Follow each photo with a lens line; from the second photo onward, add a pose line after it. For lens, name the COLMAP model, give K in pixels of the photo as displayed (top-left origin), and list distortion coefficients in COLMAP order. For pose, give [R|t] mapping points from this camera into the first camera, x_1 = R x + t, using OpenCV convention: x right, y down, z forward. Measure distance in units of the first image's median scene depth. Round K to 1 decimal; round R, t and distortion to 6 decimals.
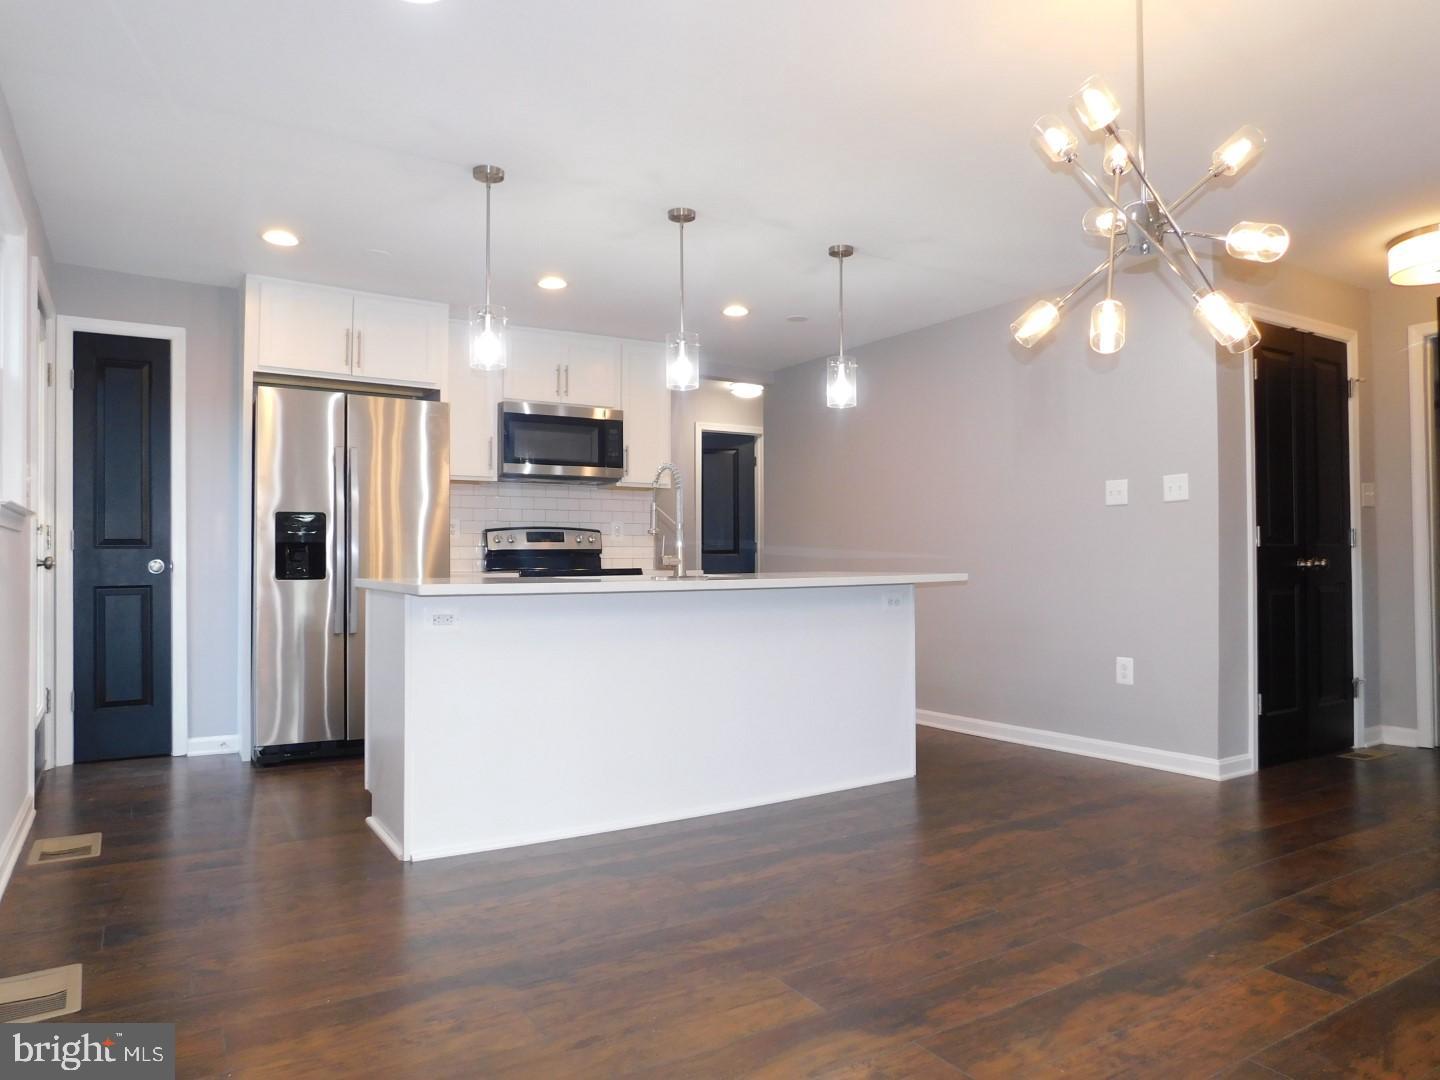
lens RADIAL K [[951.3, 0, 716.0], [0, 951.3, 539.6], [0, 0, 1]] dist [-0.044758, 0.004017]
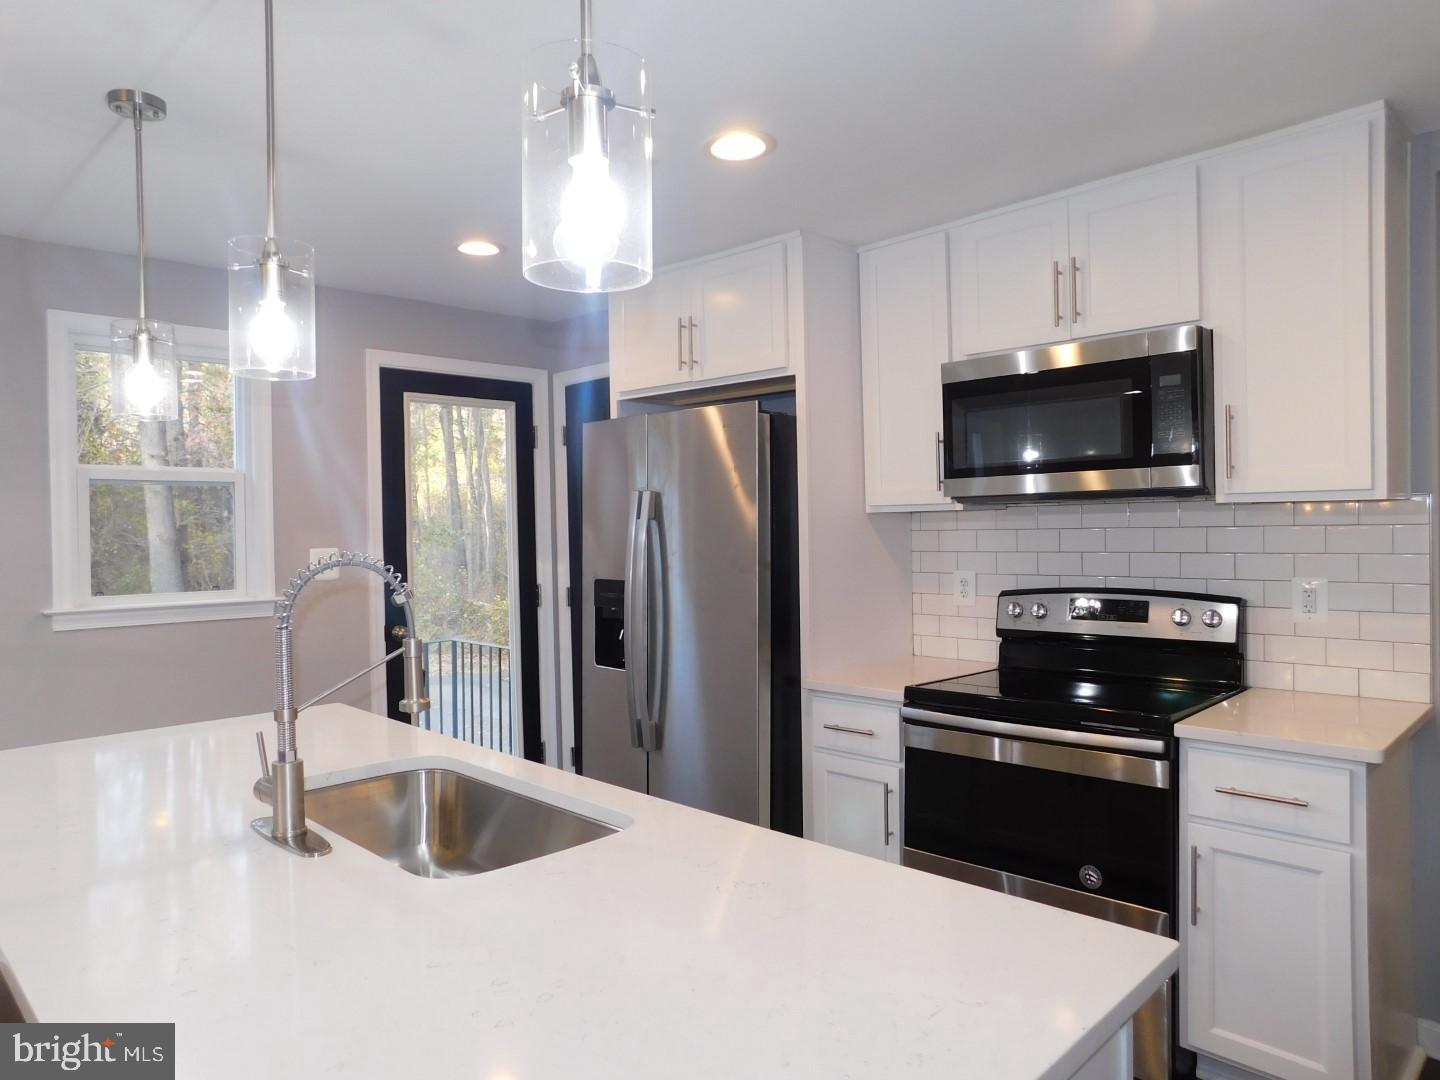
lens RADIAL K [[951.3, 0, 707.5], [0, 951.3, 542.3], [0, 0, 1]] dist [-0.044758, 0.004017]
pose [[0.231788, 0.016970, -0.972618, 0.274771], [0.037200, 0.998962, 0.026295, -0.064304], [0.972055, -0.042276, 0.230916, 0.747724]]
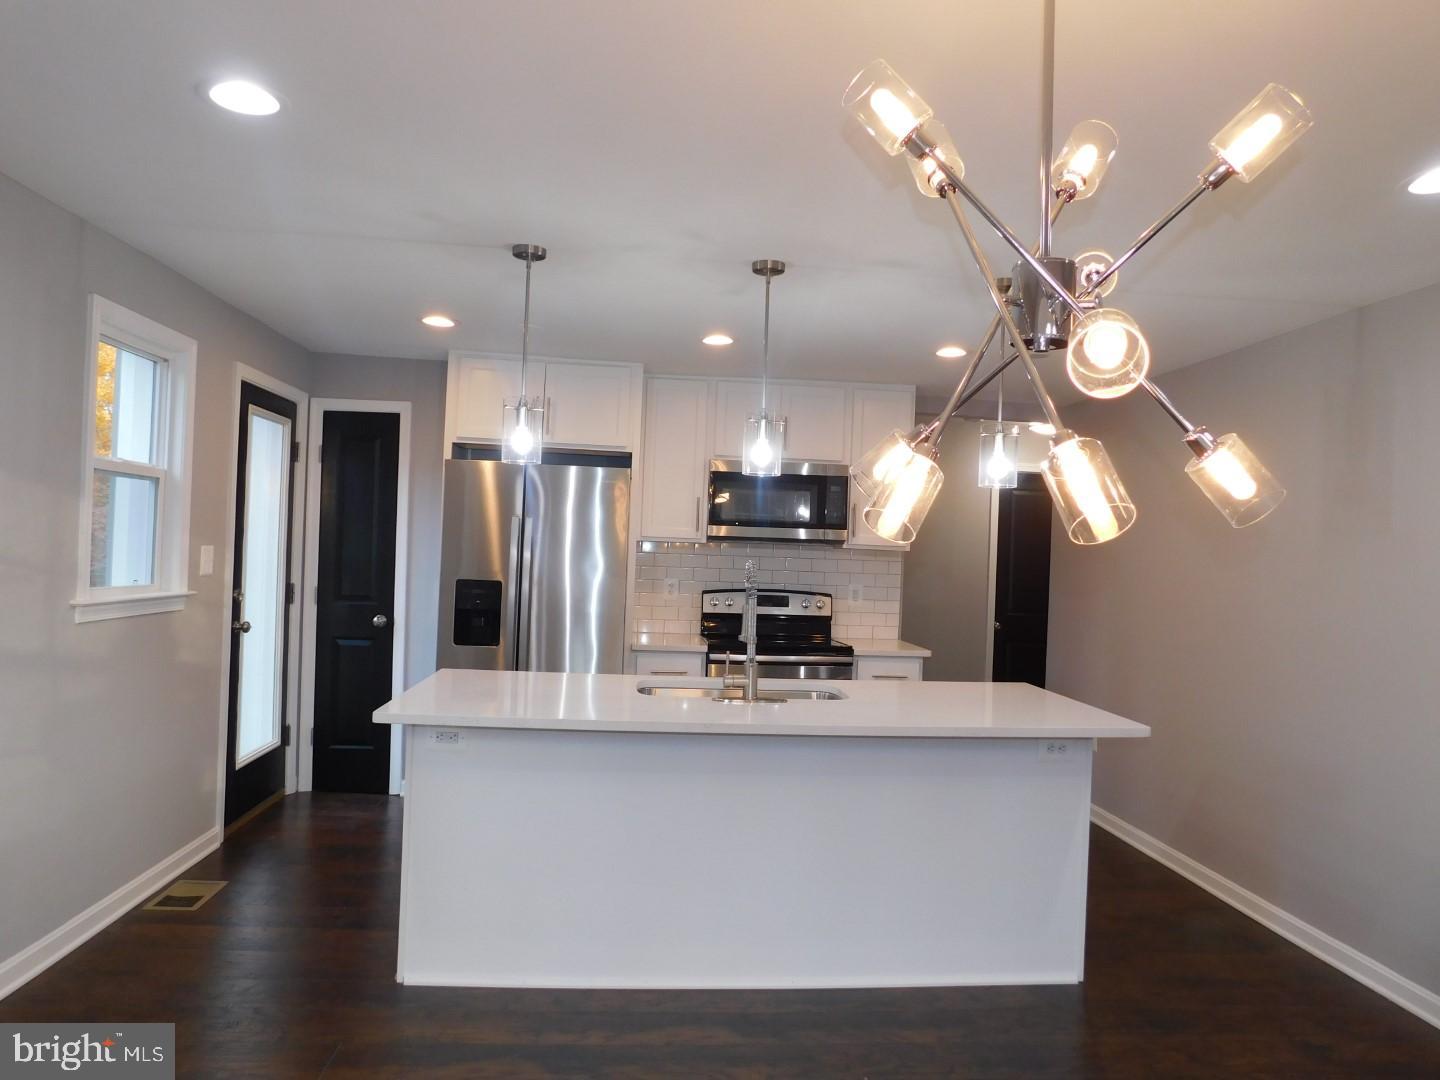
lens RADIAL K [[951.3, 0, 718.2], [0, 951.3, 539.7], [0, 0, 1]] dist [-0.044758, 0.004017]
pose [[0.887519, 0.032672, -0.459611, 0.222742], [-0.031208, 0.999455, 0.010785, -0.077434], [0.459712, 0.004772, 0.888055, 0.165280]]
